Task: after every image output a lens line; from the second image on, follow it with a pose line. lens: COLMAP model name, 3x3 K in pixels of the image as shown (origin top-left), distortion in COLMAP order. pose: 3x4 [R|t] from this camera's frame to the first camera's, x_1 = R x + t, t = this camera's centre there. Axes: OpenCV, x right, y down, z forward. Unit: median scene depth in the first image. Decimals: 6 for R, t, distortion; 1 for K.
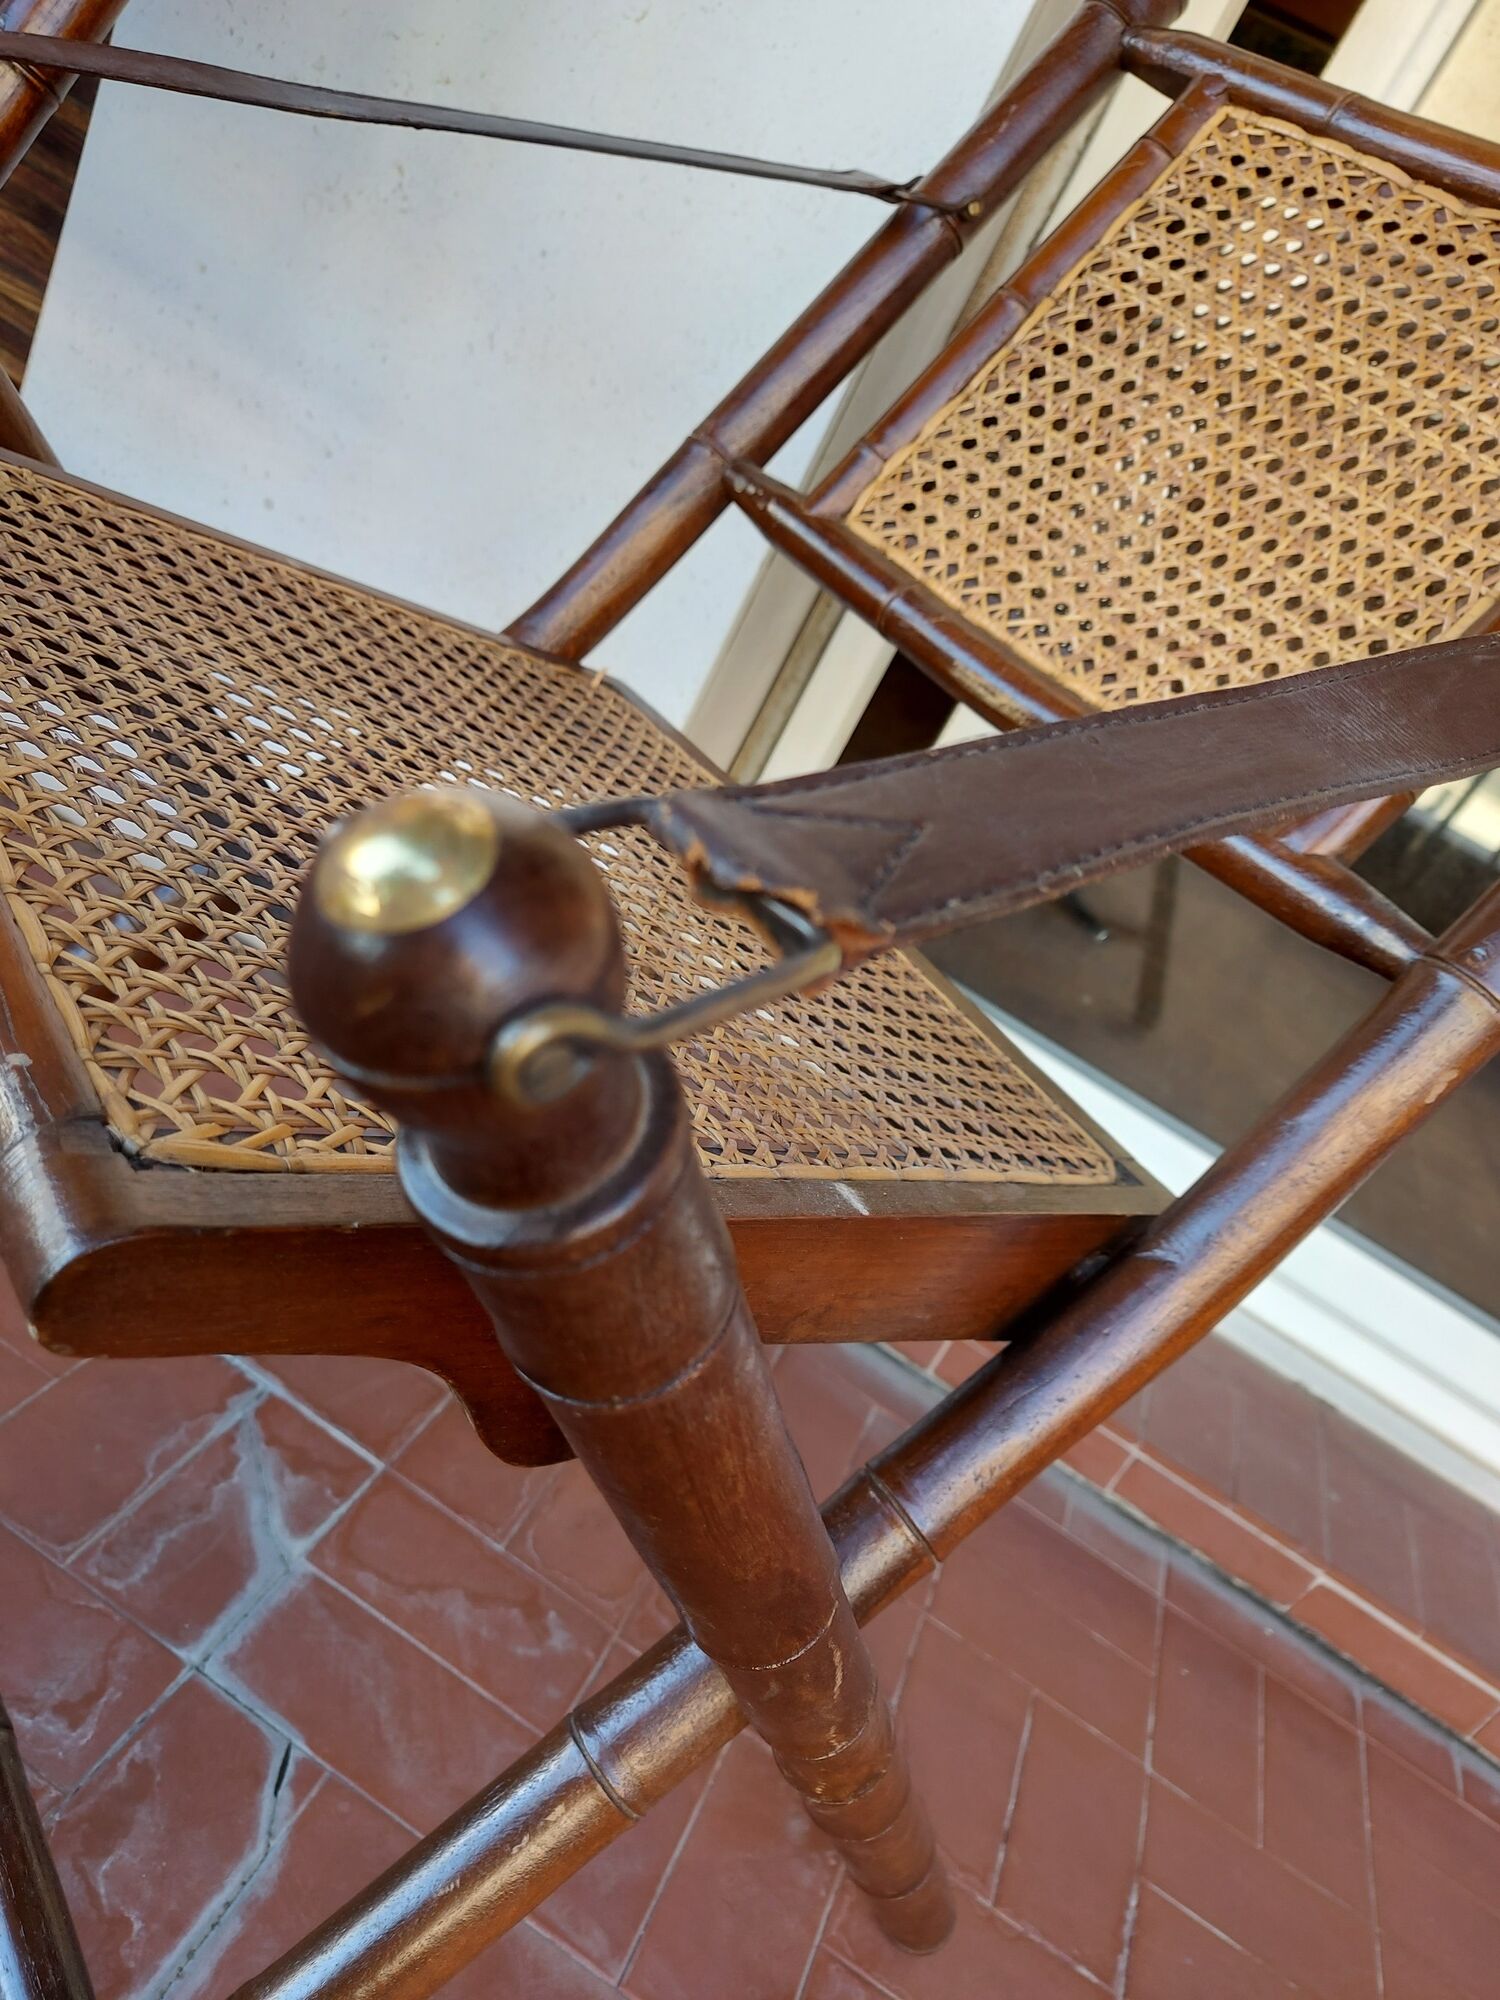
lens RADIAL K [[1470.1, 0, 751.8], [0, 1470.1, 978.0], [0, 0, 1]] dist [0.073251, -0.072089]
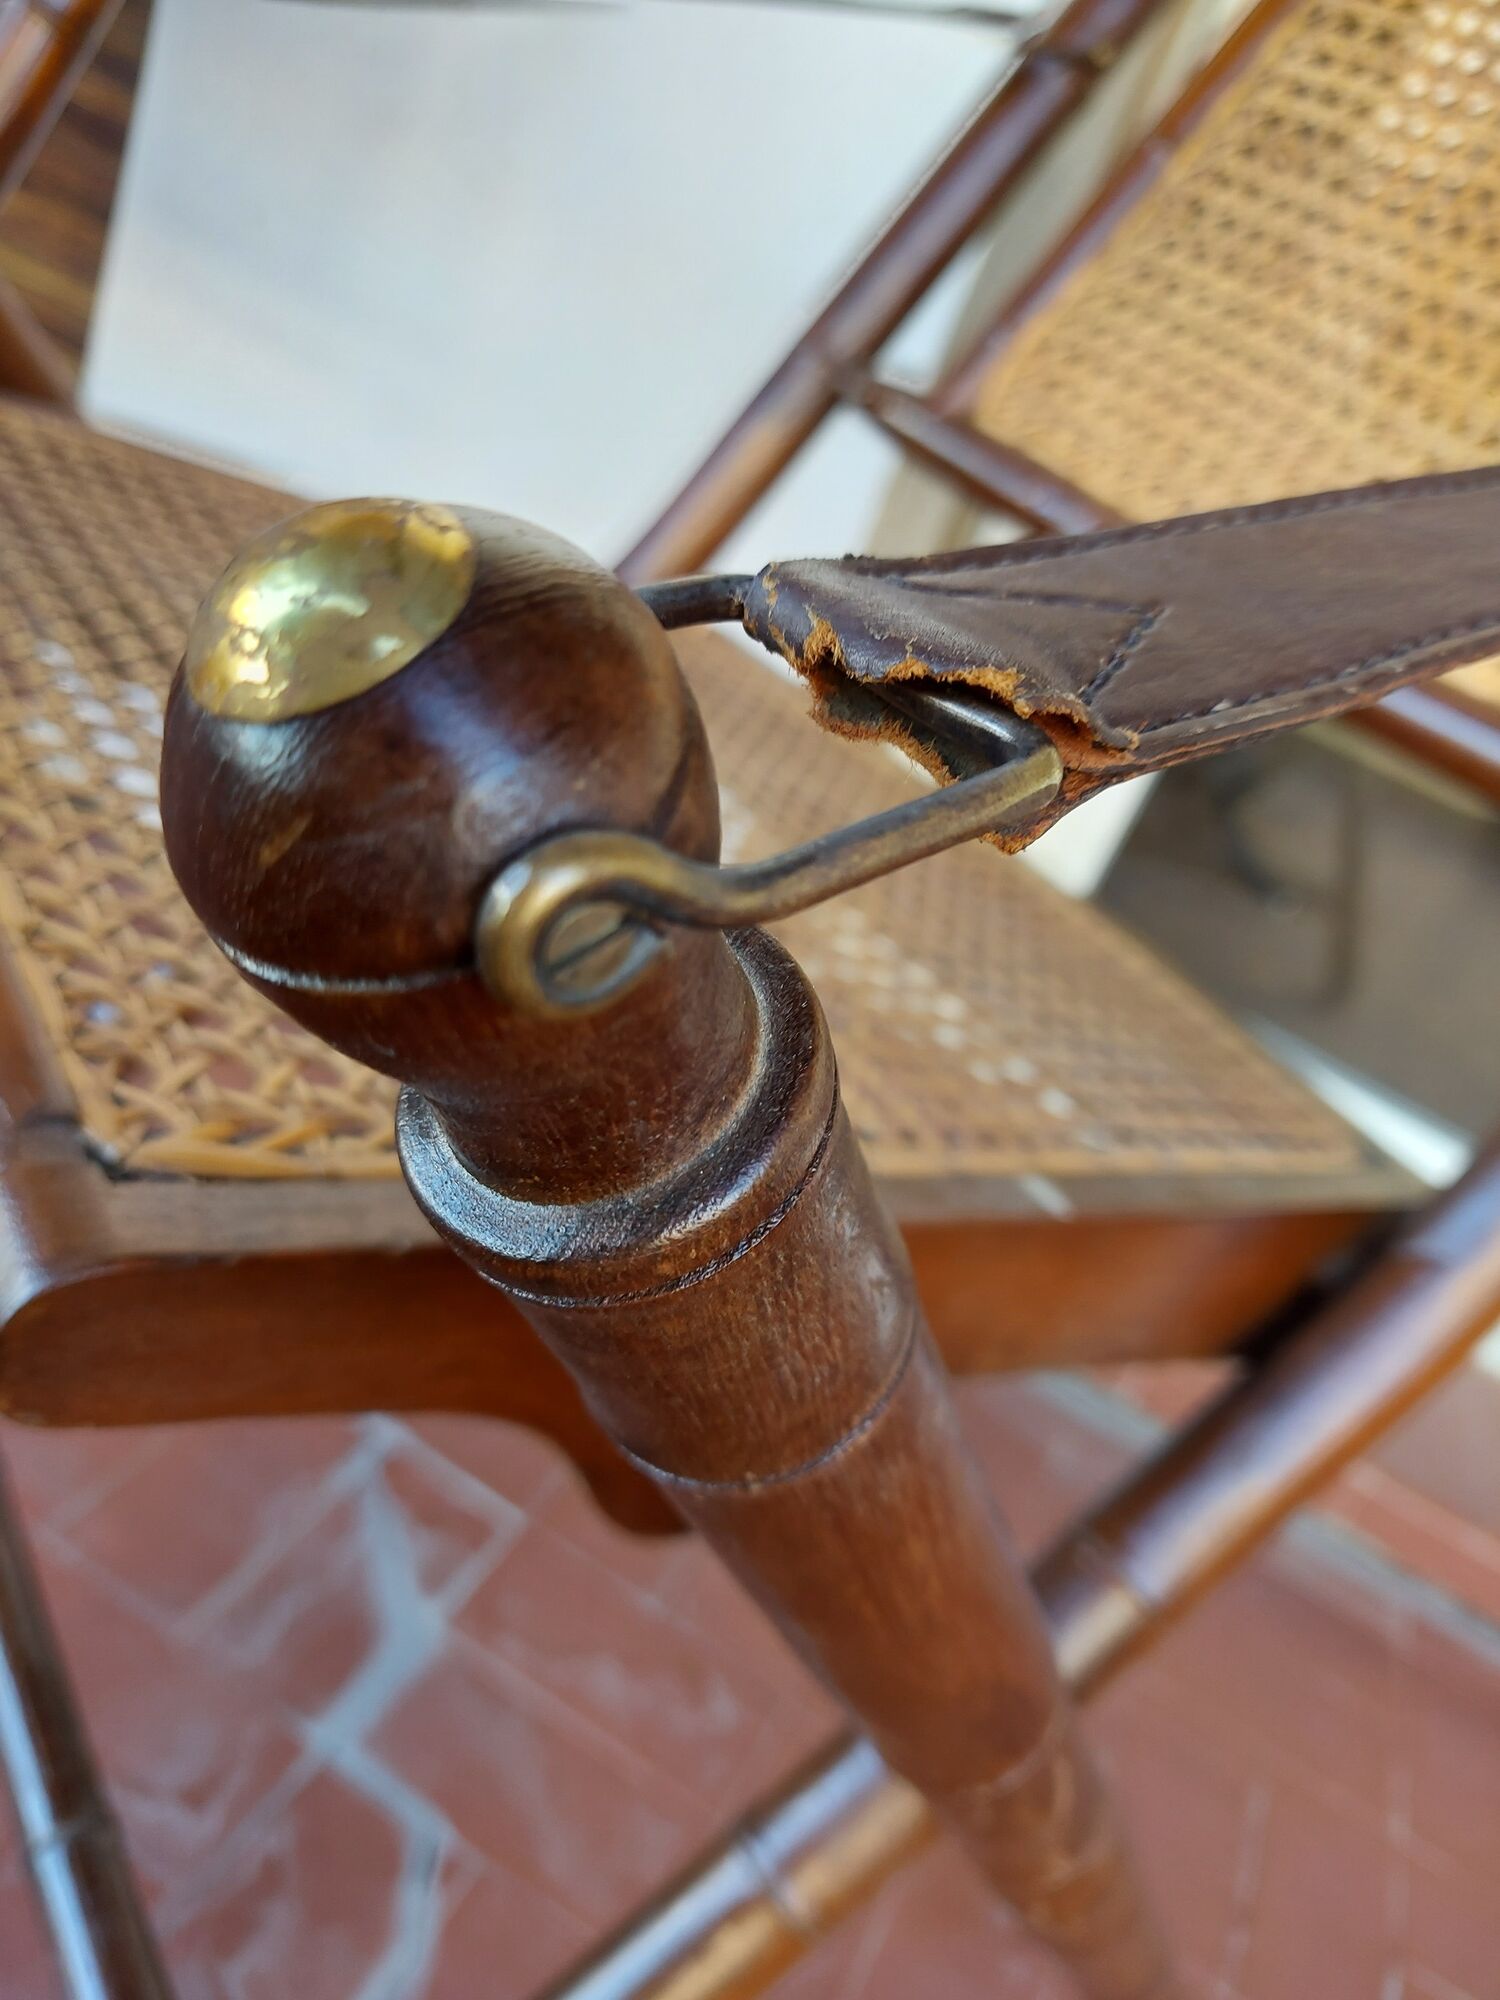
lens RADIAL K [[1470.1, 0, 735.3], [0, 1470.1, 1005.0], [0, 0, 1]] dist [0.073251, -0.072089]
pose [[0.993014, -0.057059, -0.103284, -0.011911], [0.057188, 0.998362, -0.001716, 0.052577], [0.103212, -0.004203, 0.994650, 0.251372]]
